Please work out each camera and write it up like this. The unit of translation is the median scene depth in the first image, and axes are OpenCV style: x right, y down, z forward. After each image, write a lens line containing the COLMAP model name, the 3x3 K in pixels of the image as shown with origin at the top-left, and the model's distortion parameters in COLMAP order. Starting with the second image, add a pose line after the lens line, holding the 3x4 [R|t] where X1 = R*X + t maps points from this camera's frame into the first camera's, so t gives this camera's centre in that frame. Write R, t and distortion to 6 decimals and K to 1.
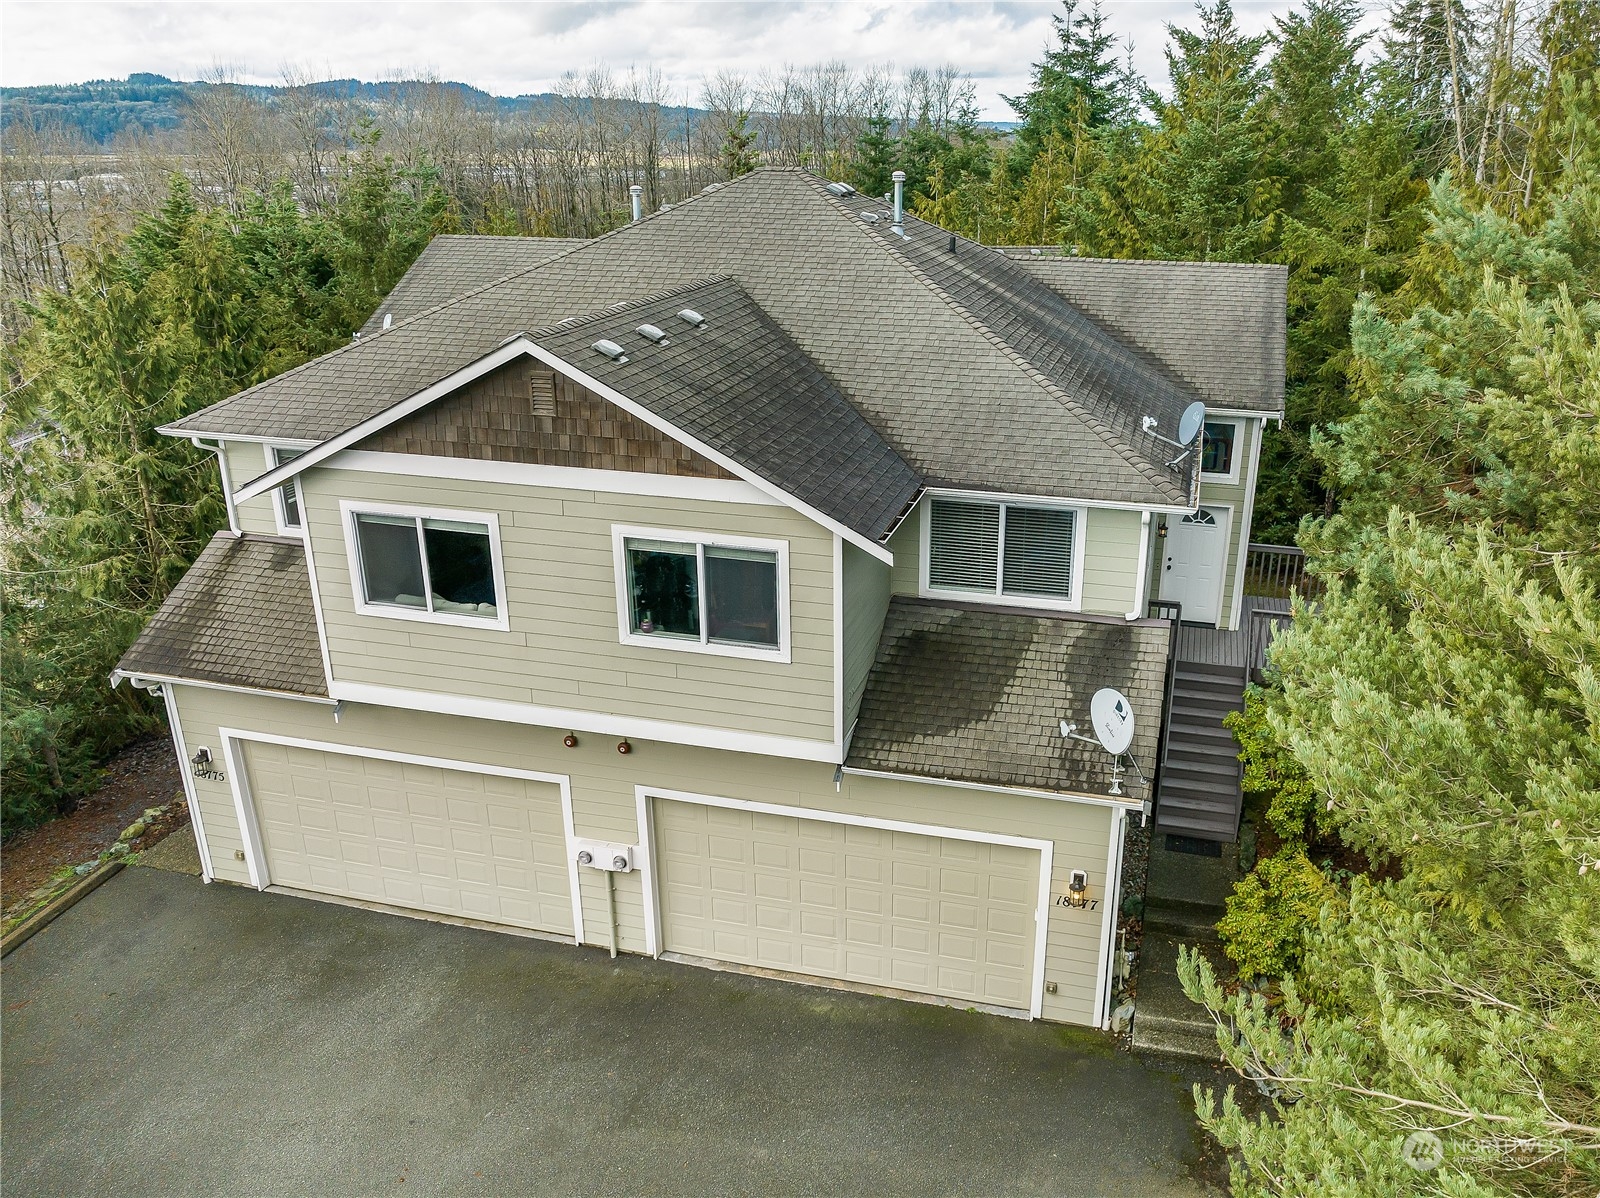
lens RADIAL K [[1307.1, 0, 893.4], [0, 1307.1, 664.5], [0, 0, 1]] dist [-0.031619, -0.007381]
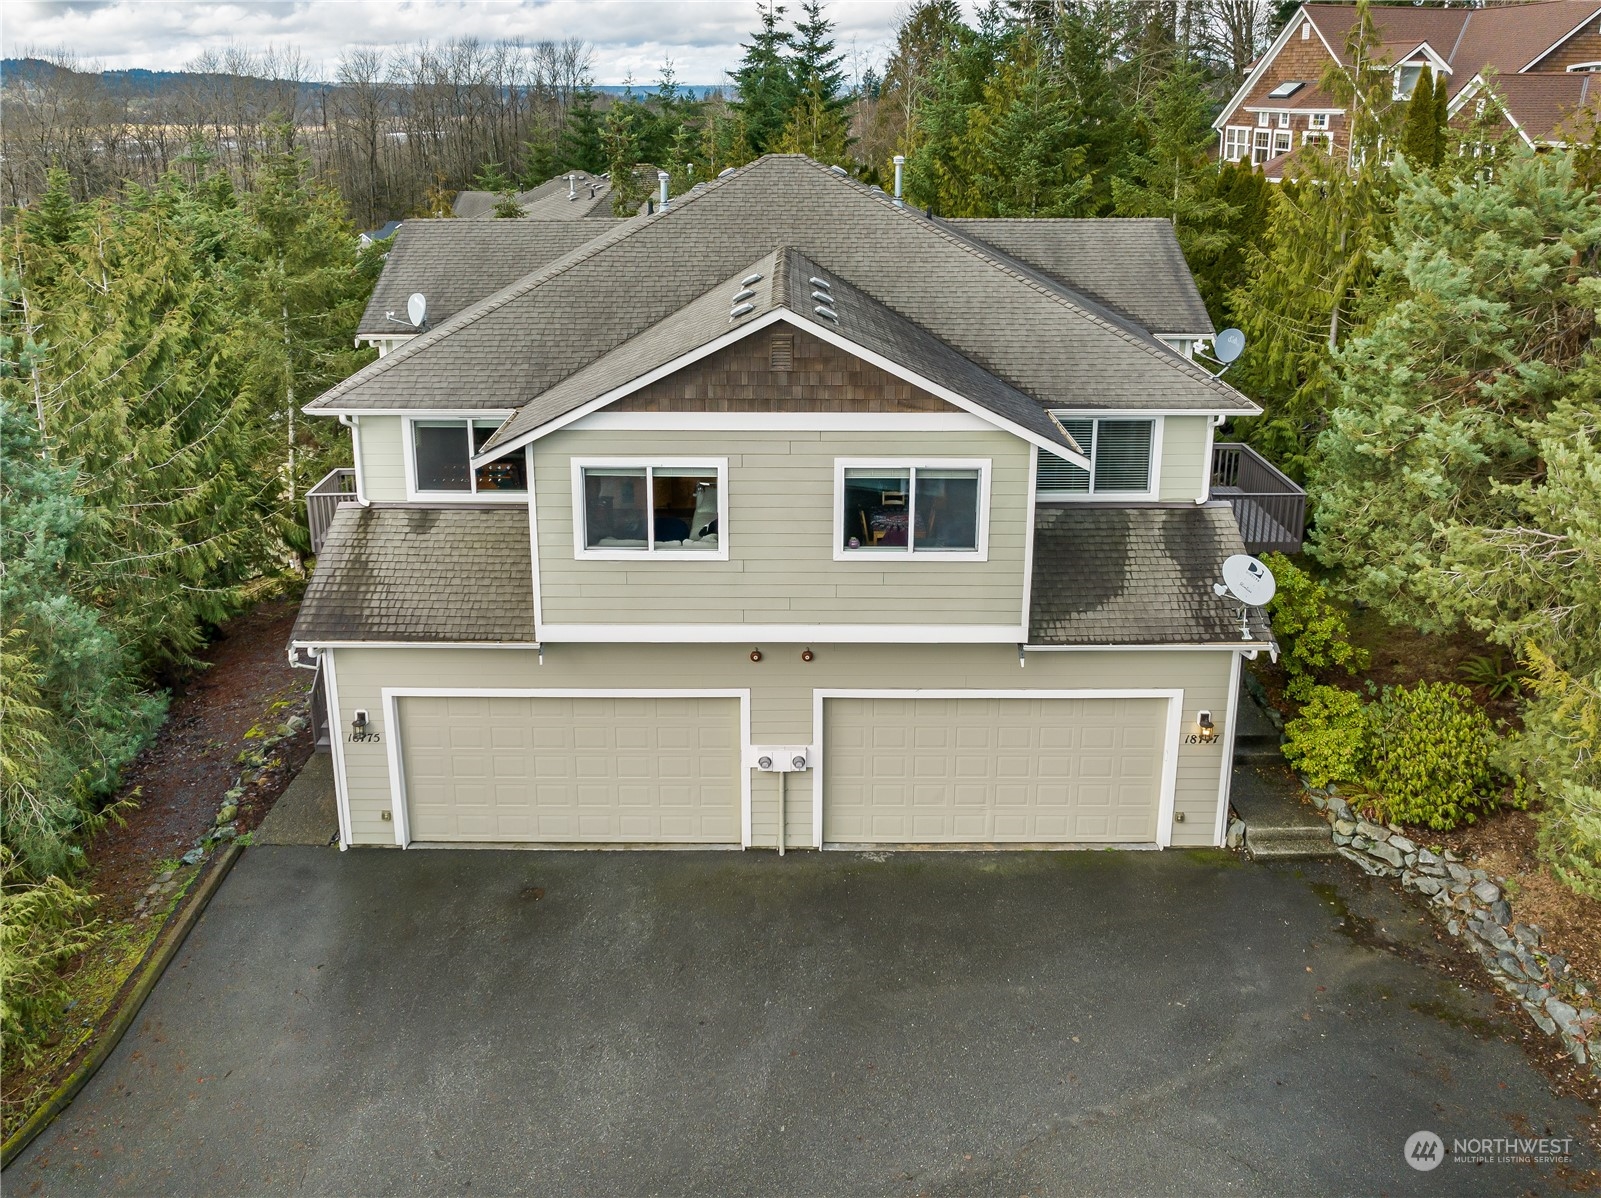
lens RADIAL K [[1288.2, 0, 801.2], [0, 1288.2, 423.8], [0, 0, 1]] dist [-0.013387, -0.006621]
pose [[0.970868, -0.074895, 0.227608, -0.452902], [0.105366, 0.986570, -0.124810, 0.003729], [-0.215203, 0.145156, 0.965721, -0.109313]]
